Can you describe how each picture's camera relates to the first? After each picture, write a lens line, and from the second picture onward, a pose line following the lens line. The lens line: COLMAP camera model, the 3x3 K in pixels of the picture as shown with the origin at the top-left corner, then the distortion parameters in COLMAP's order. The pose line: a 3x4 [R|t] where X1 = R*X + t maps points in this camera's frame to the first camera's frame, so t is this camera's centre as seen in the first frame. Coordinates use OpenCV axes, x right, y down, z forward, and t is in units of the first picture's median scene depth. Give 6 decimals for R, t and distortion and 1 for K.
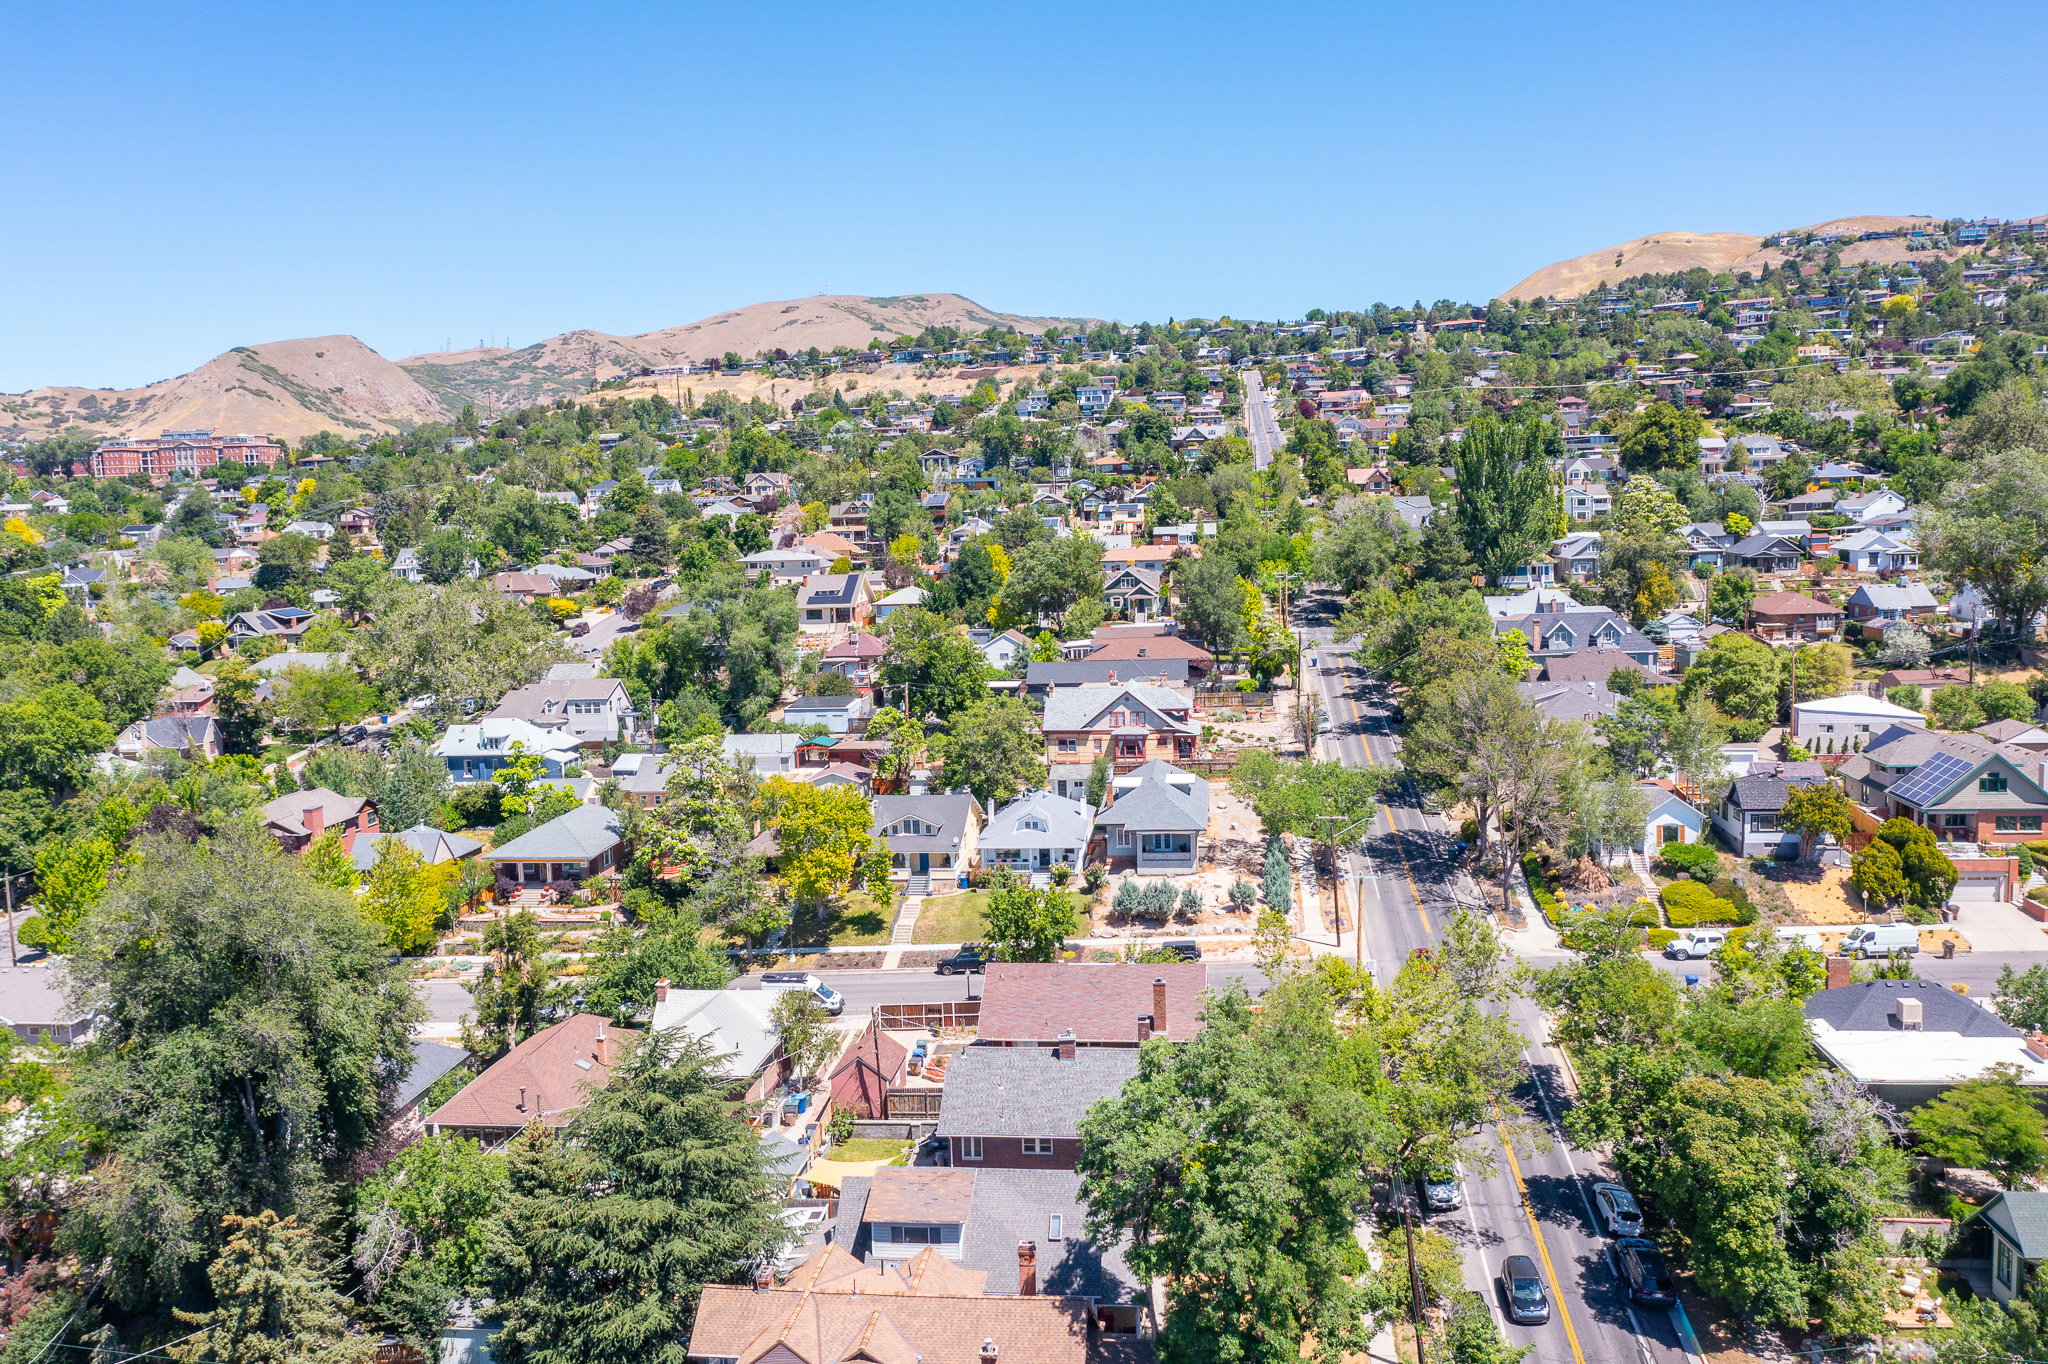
lens RADIAL K [[1614.7, 0, 1024.0], [0, 1614.7, 682.0], [0, 0, 1]] dist [-0.000573, 0.007608]
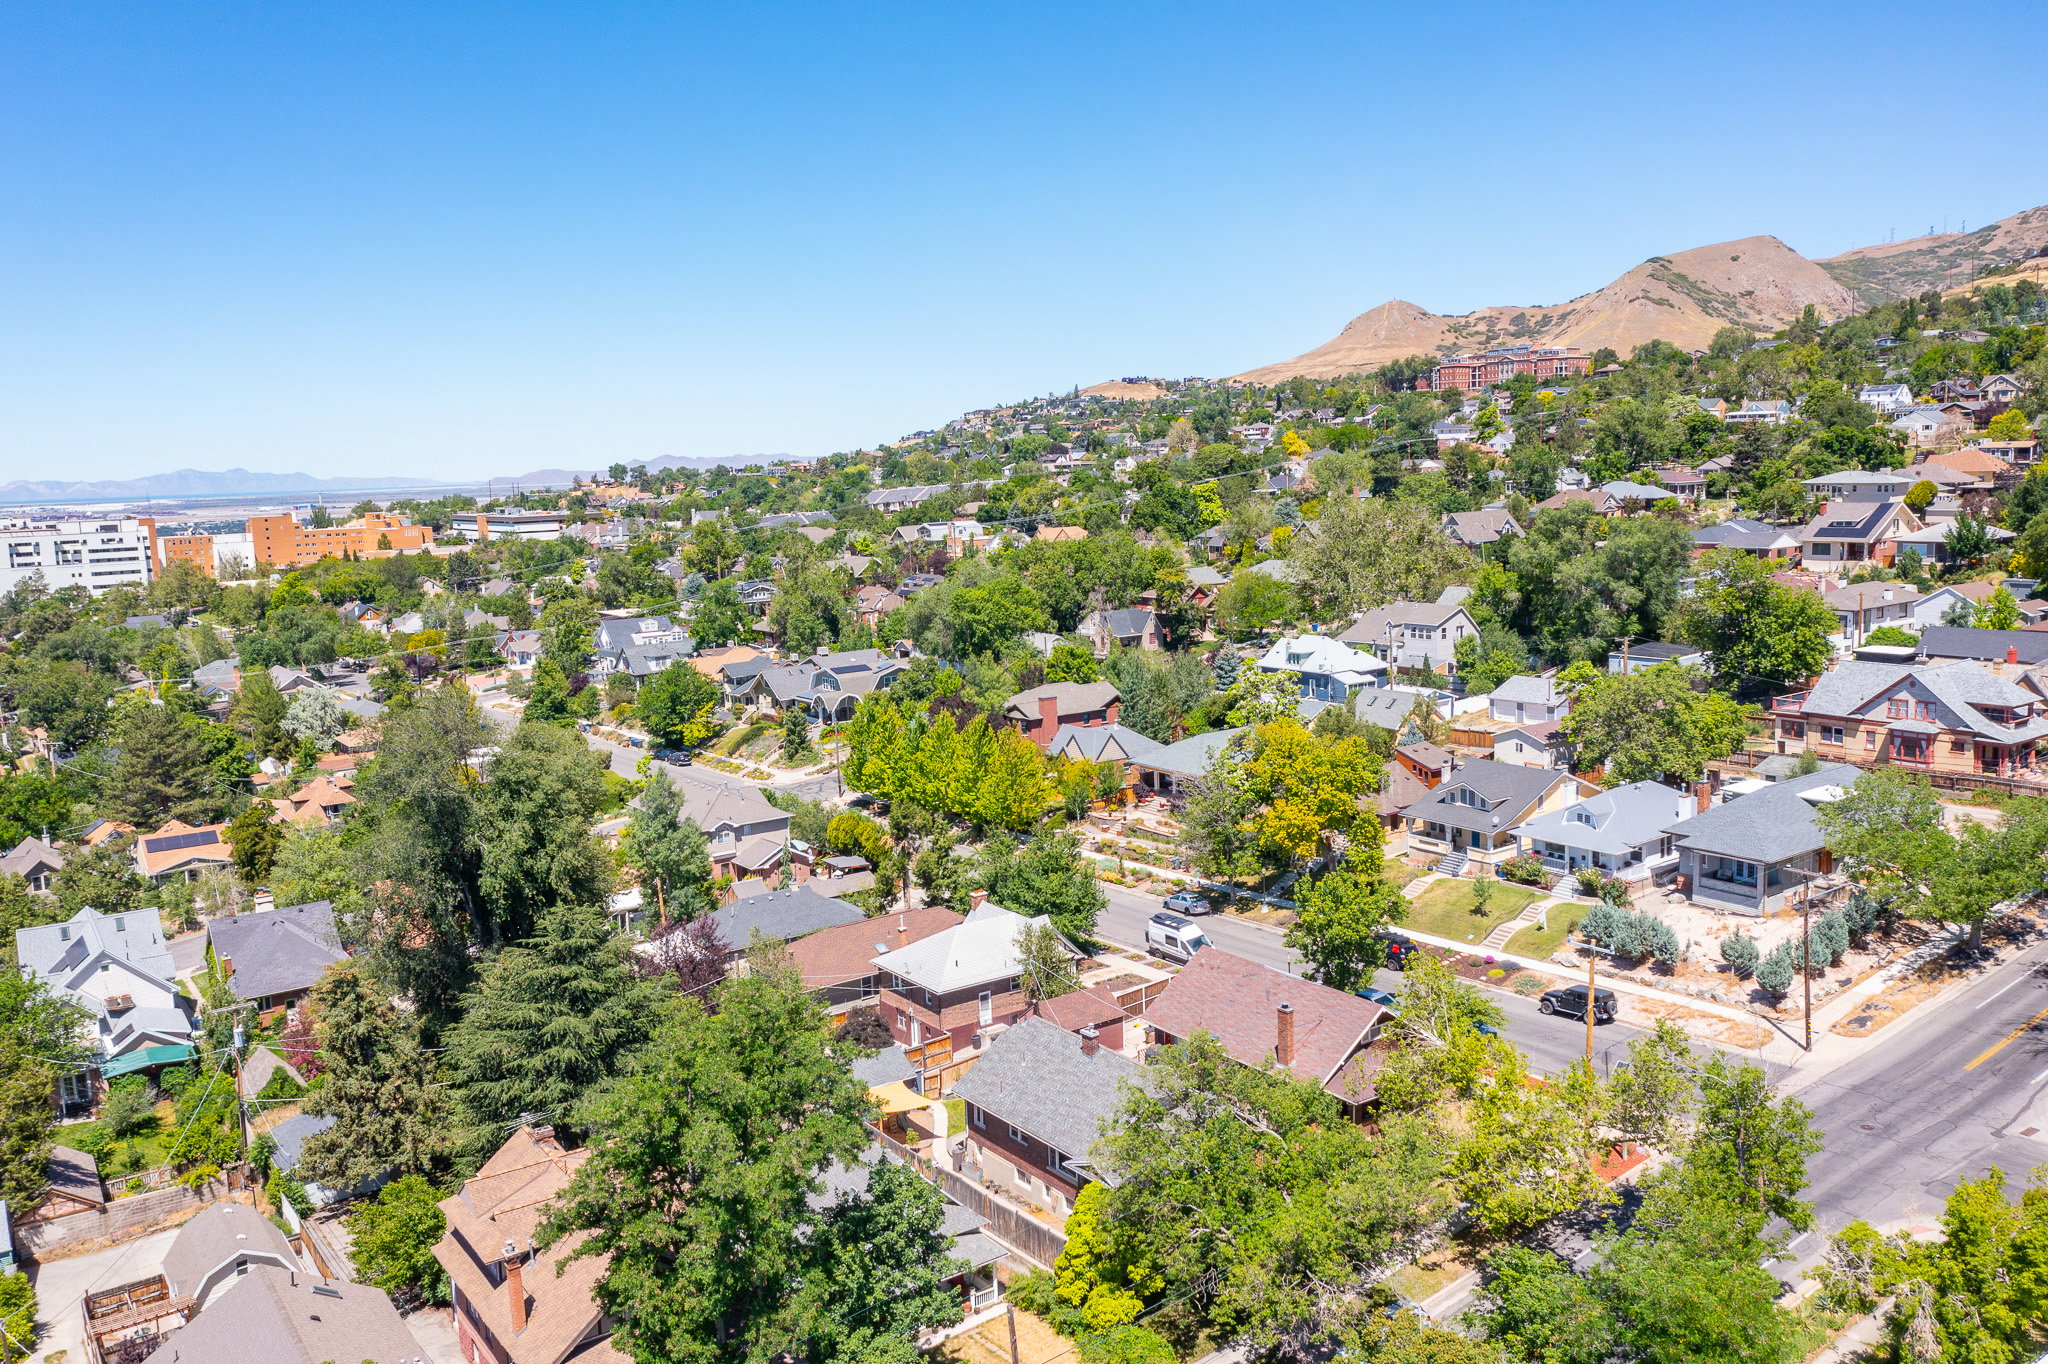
lens RADIAL K [[1614.7, 0, 1024.0], [0, 1614.7, 682.0], [0, 0, 1]] dist [-0.000573, 0.007608]
pose [[0.681535, 0.110735, -0.723358, 0.155515], [-0.069551, 0.993812, 0.086608, -0.012698], [0.728473, -0.008716, 0.685020, 0.086601]]
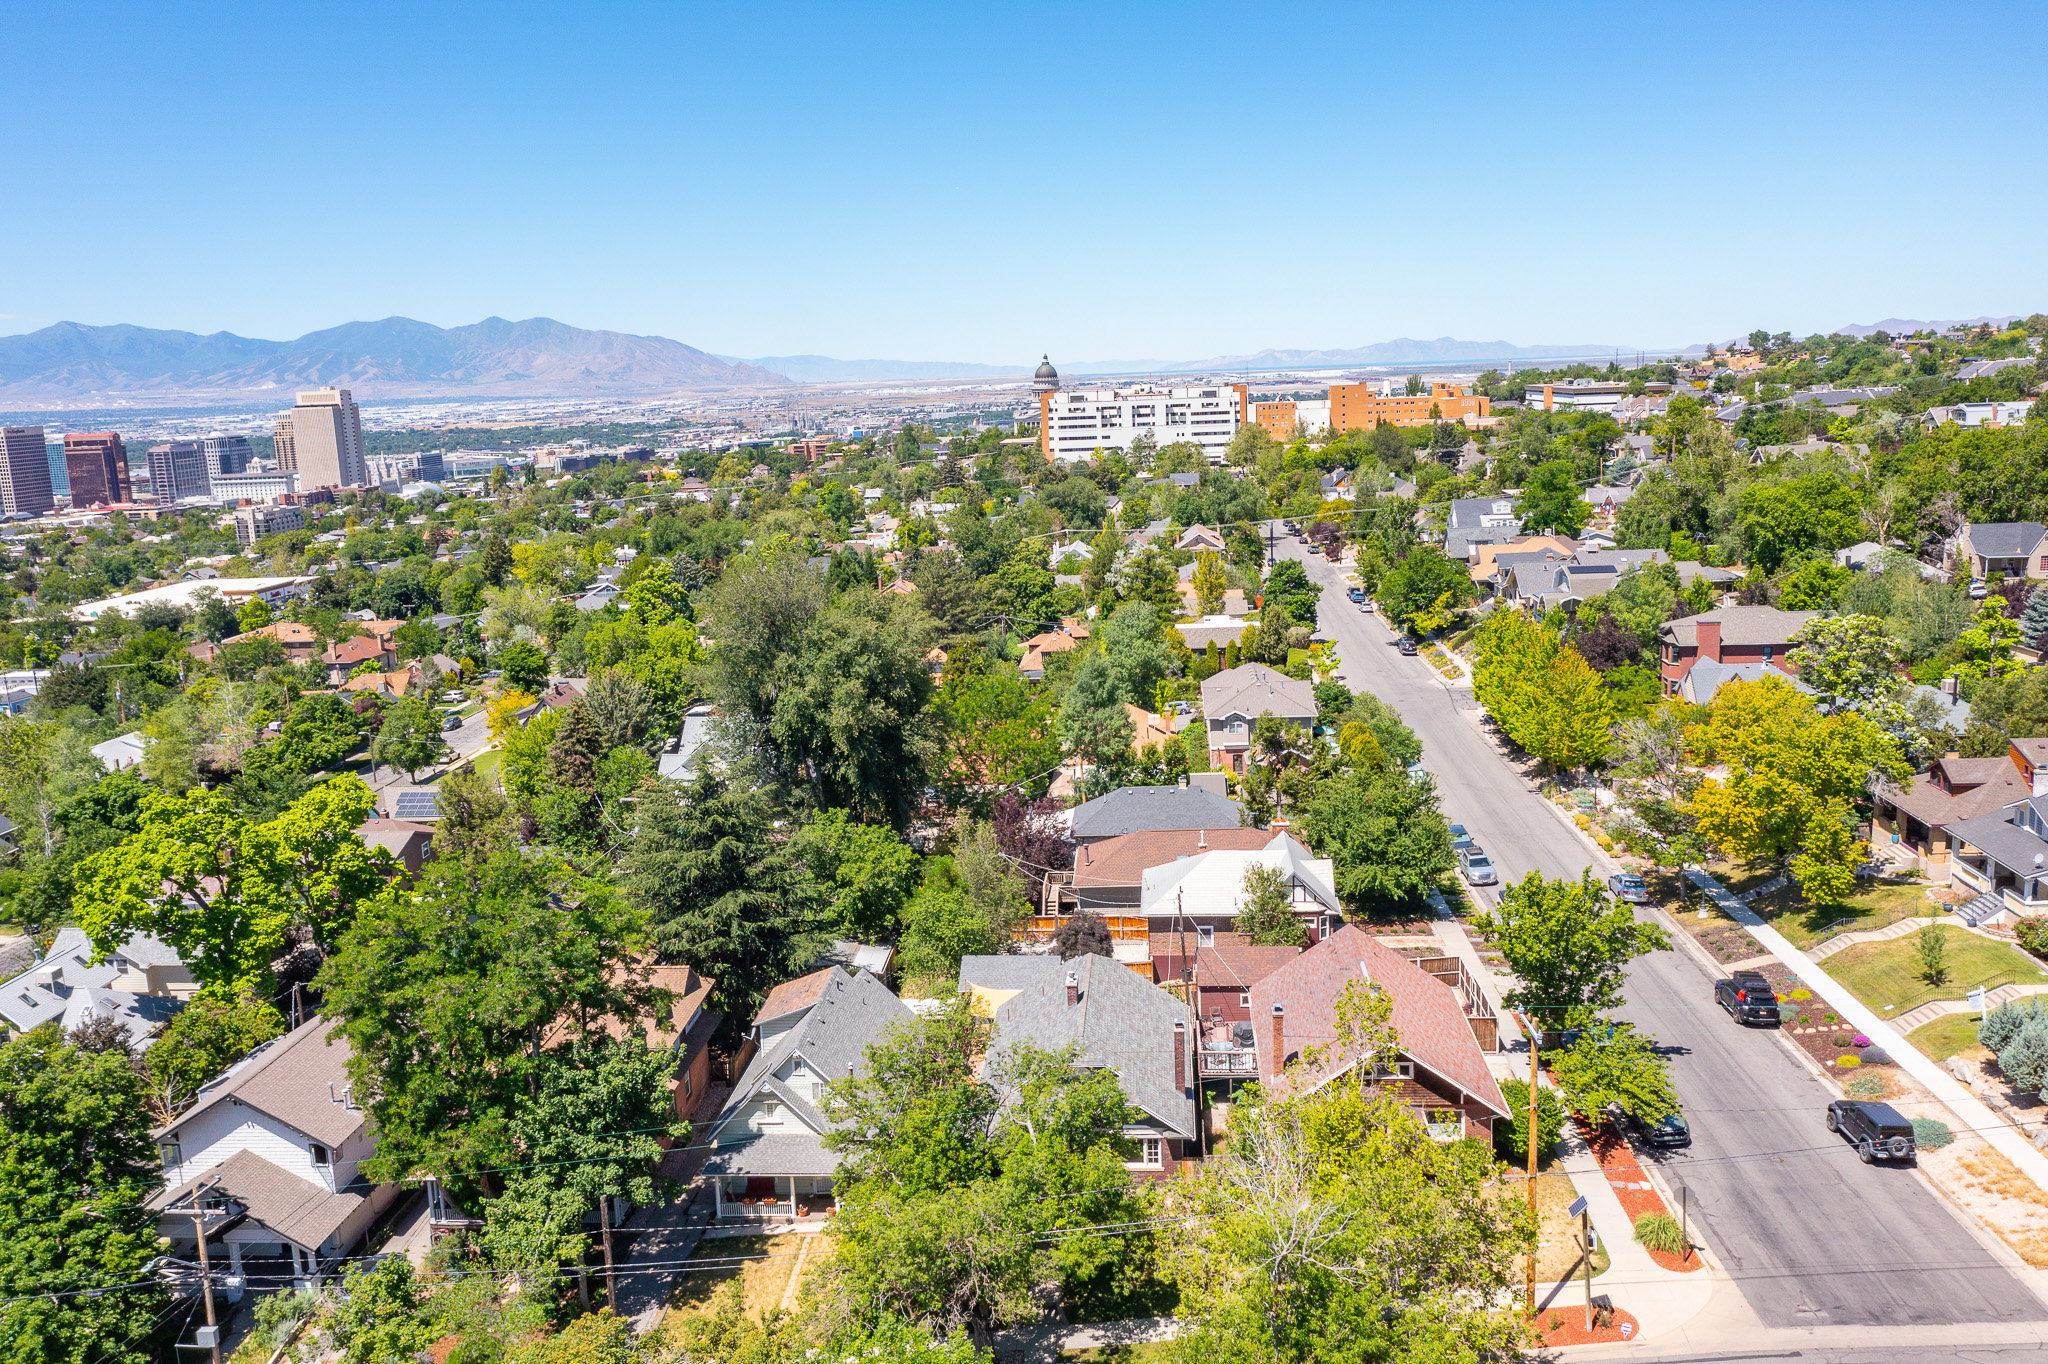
lens RADIAL K [[1614.7, 0, 1024.0], [0, 1614.7, 682.0], [0, 0, 1]] dist [-0.000573, 0.007608]
pose [[0.058331, 0.221017, -0.973524, 0.195326], [-0.075141, 0.973390, 0.216485, -0.026245], [0.995465, 0.060524, 0.073387, 0.222583]]
